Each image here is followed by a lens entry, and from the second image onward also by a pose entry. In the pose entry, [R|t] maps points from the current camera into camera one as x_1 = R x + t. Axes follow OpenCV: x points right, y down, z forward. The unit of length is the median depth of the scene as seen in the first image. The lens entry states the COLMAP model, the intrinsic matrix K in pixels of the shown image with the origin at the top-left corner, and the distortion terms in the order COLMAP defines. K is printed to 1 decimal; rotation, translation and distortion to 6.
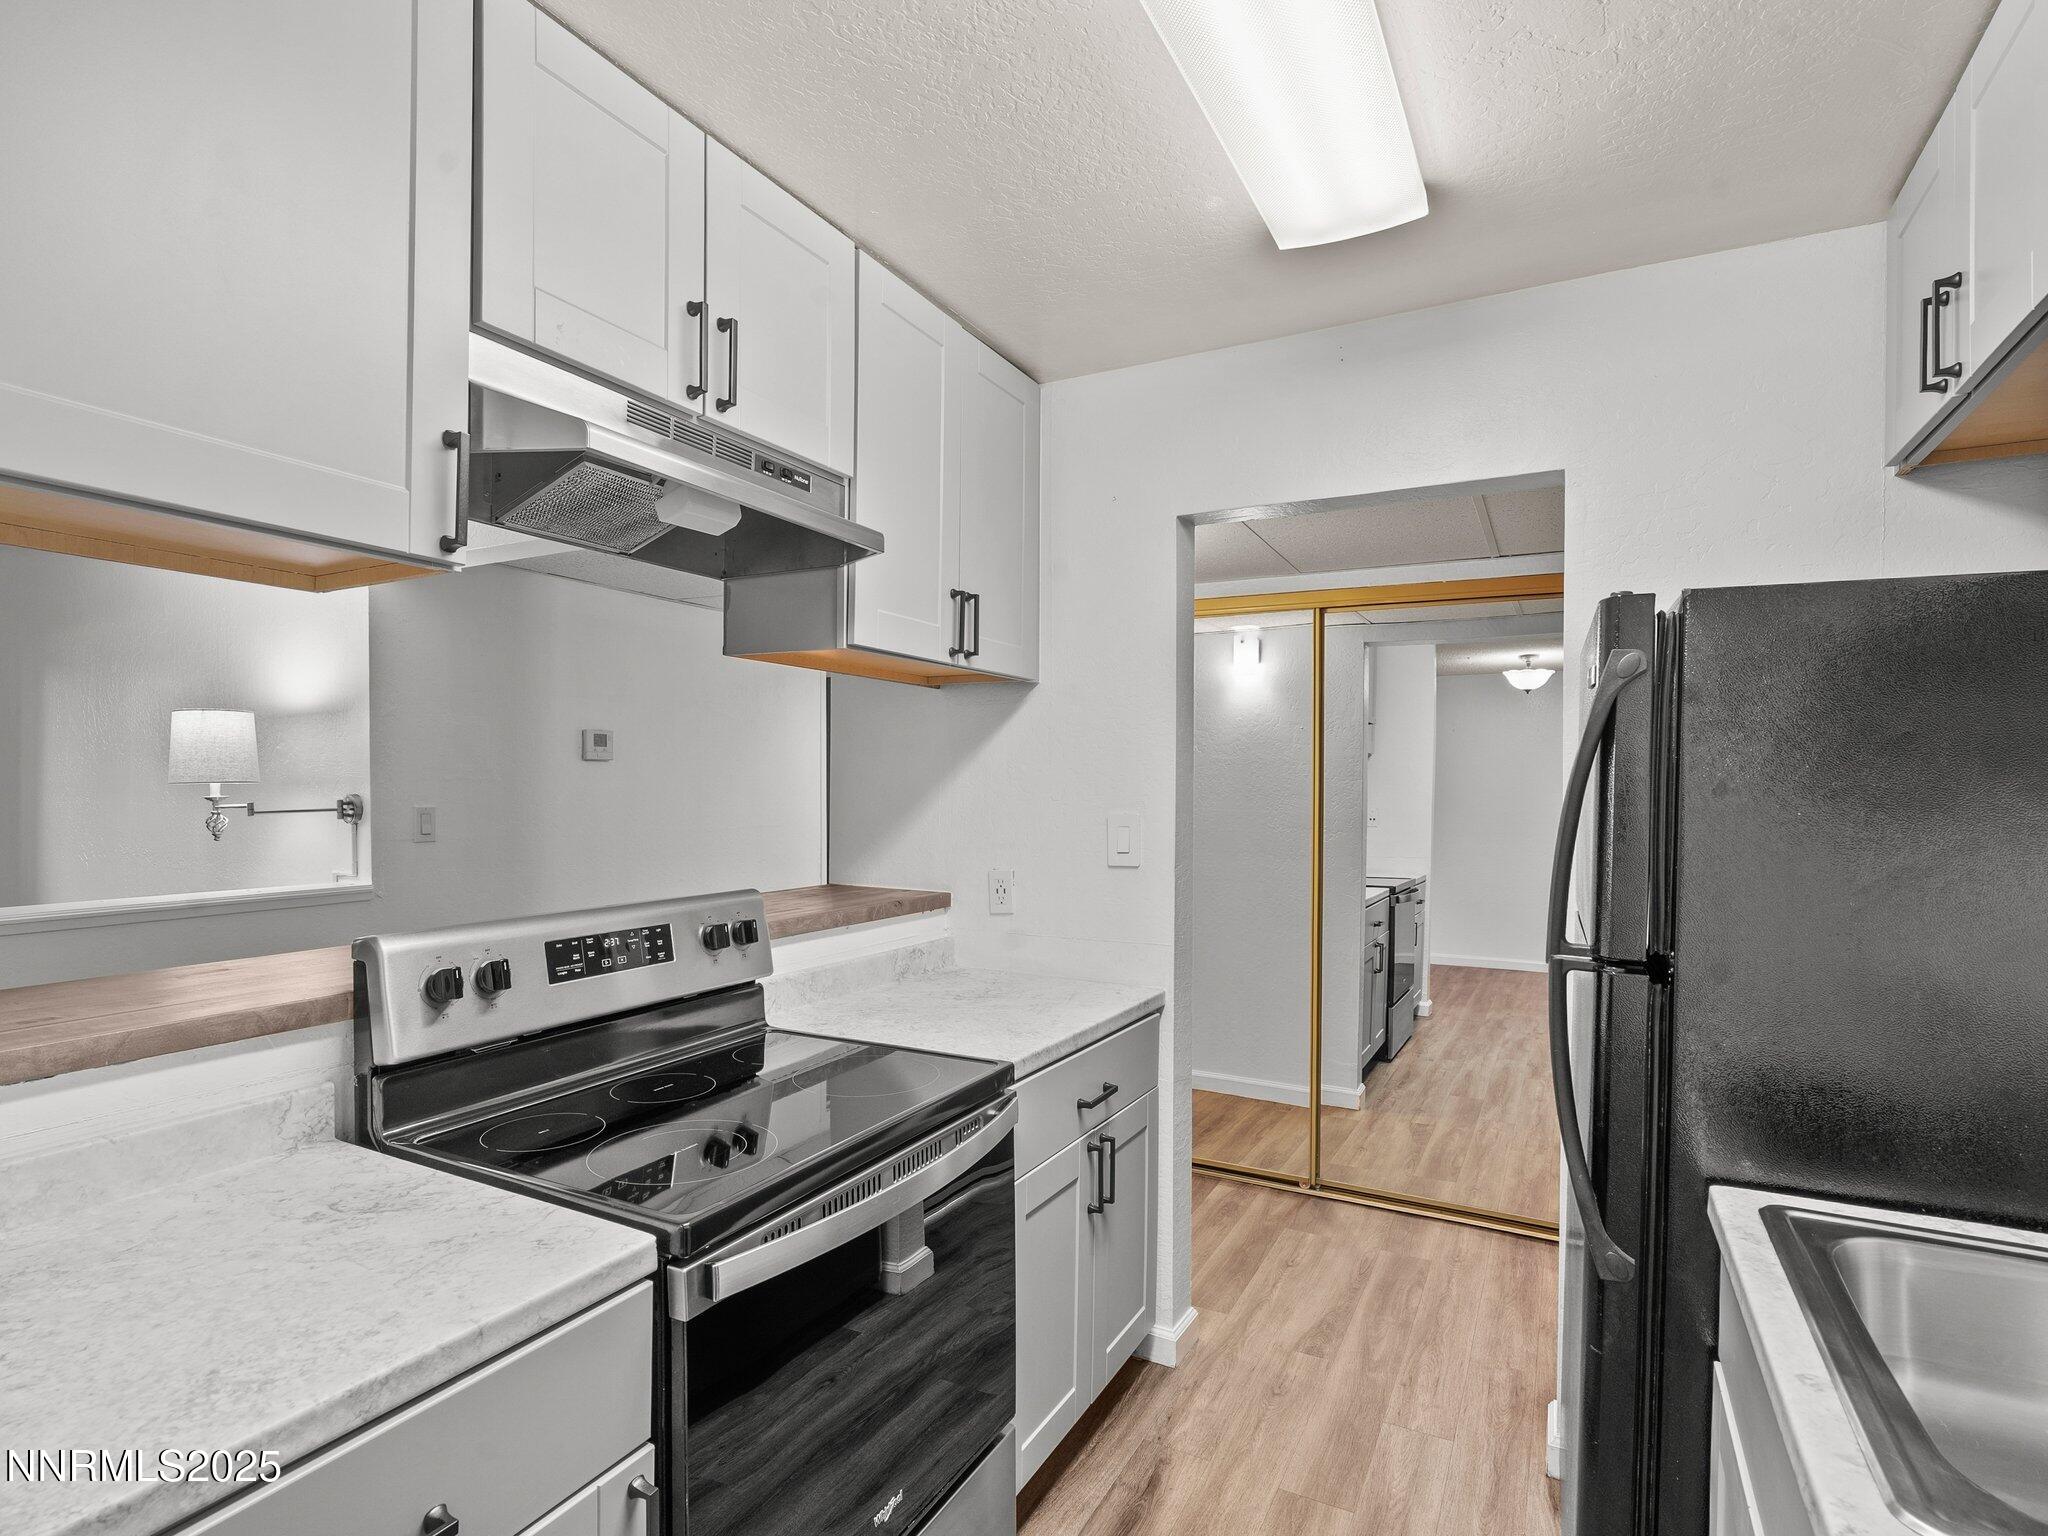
lens RADIAL K [[1033.9, 0, 1022.8], [0, 1033.9, 794.7], [0, 0, 1]] dist [-0.006682, -0.000117]
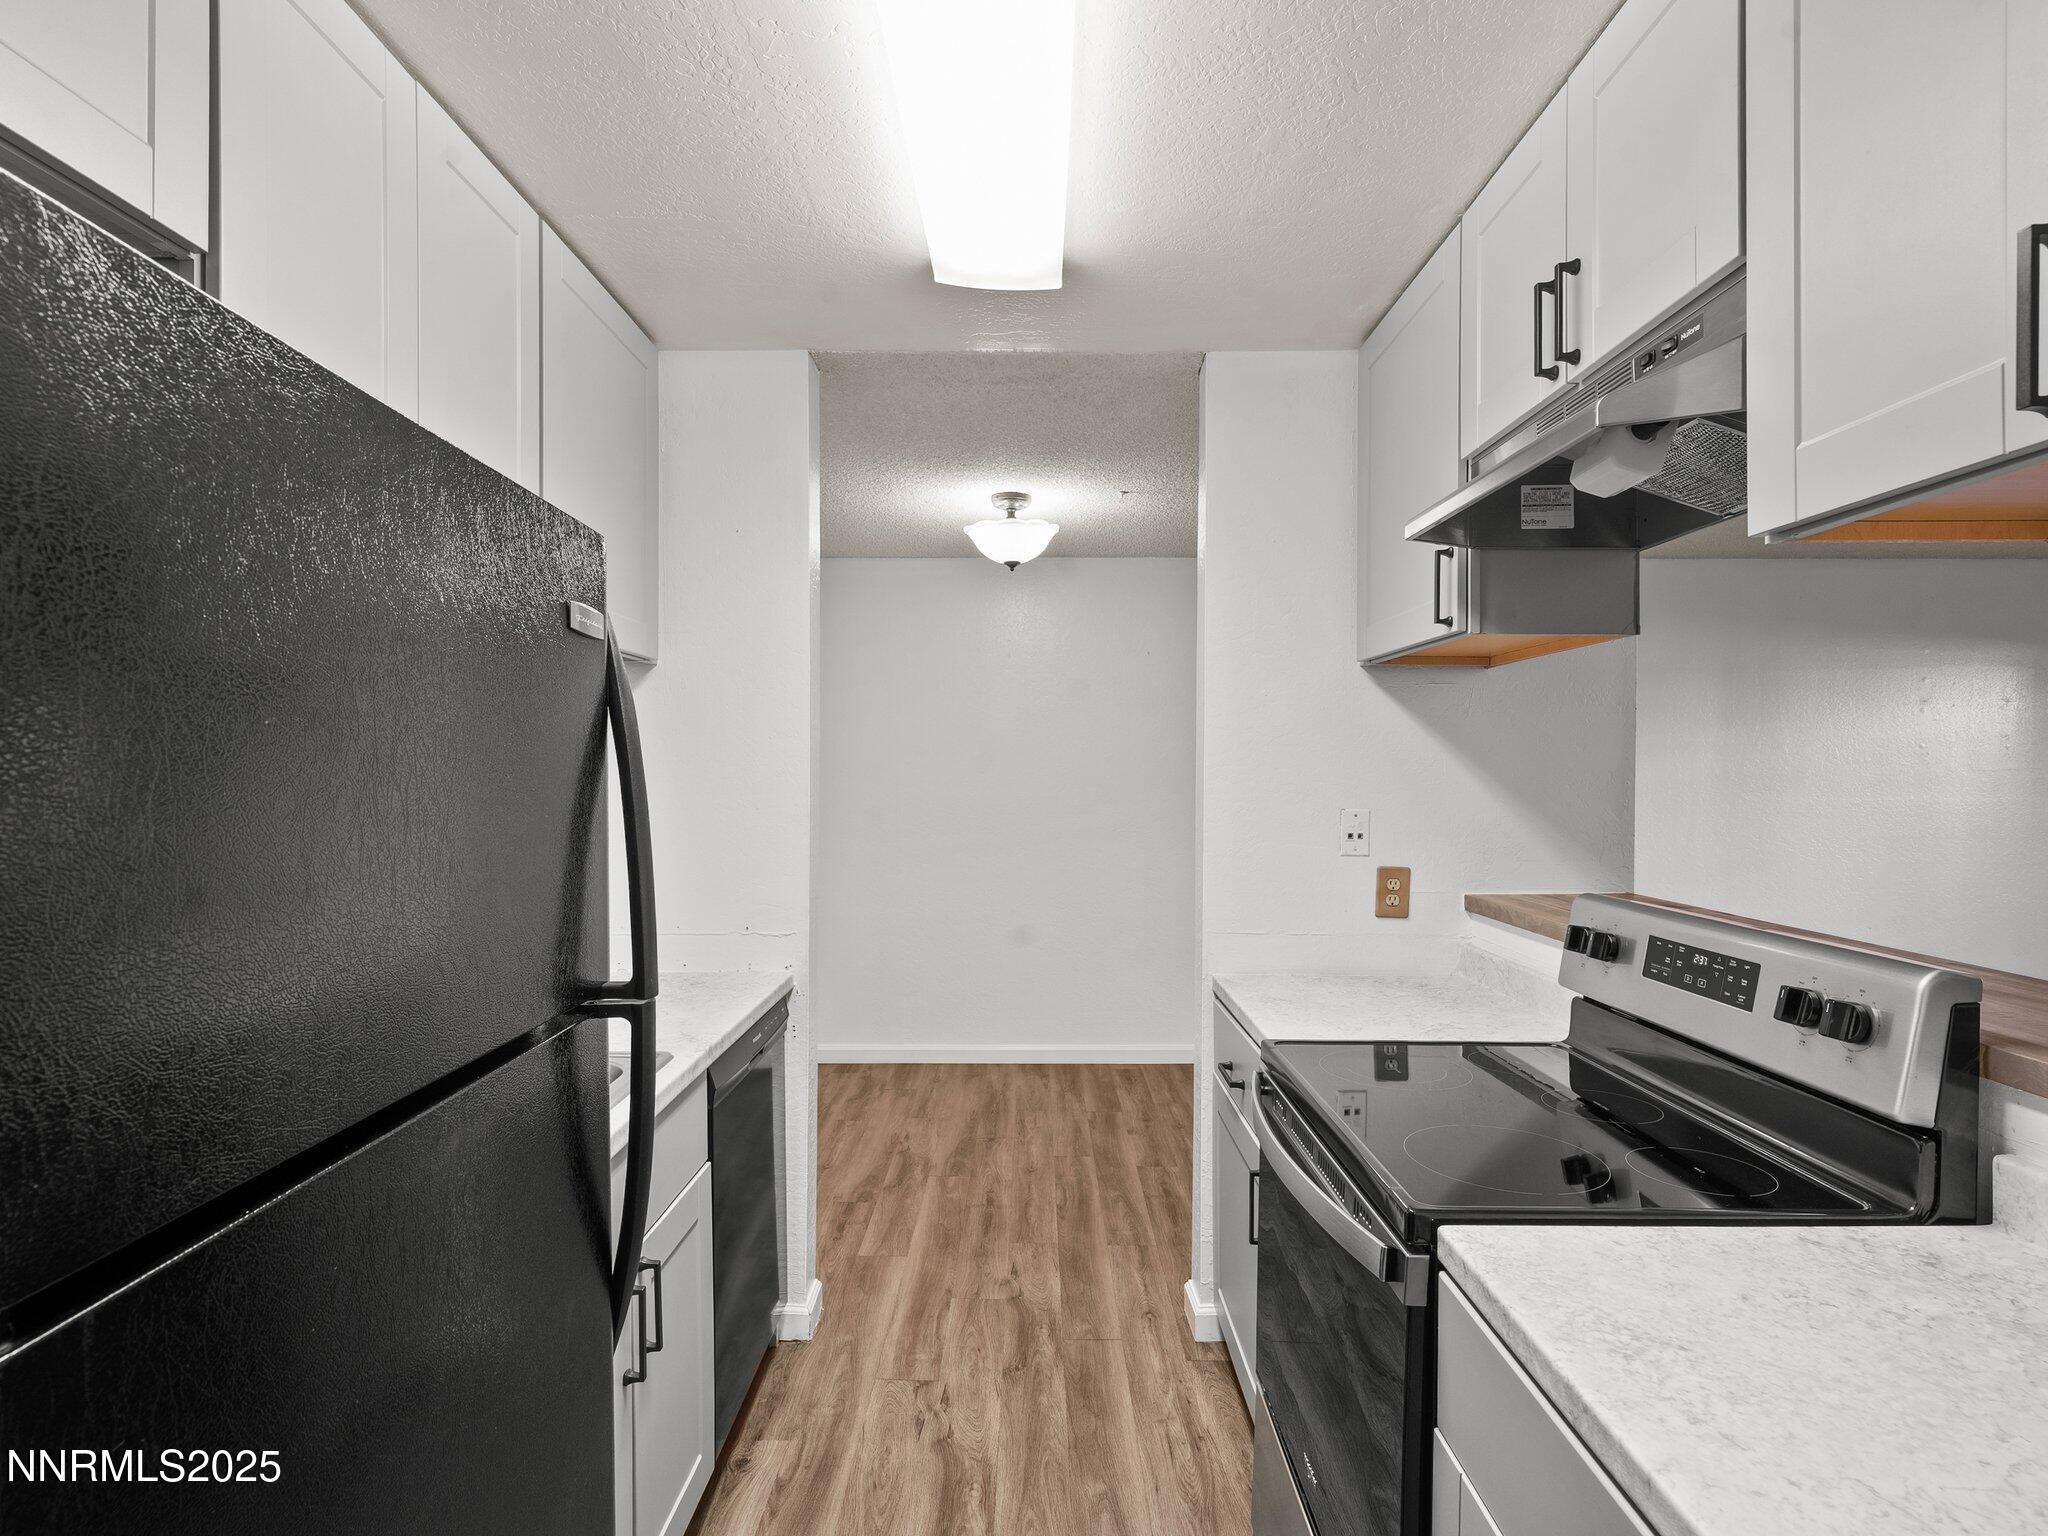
lens RADIAL K [[1028.2, 0, 1032.9], [0, 1028.2, 773.7], [0, 0, 1]] dist [-0.006275, 0.000440]
pose [[-0.880024, -0.007540, -0.474869, 0.356527], [-0.012846, 0.999886, 0.007930, -0.010760], [0.474755, 0.013079, -0.880021, 1.027180]]
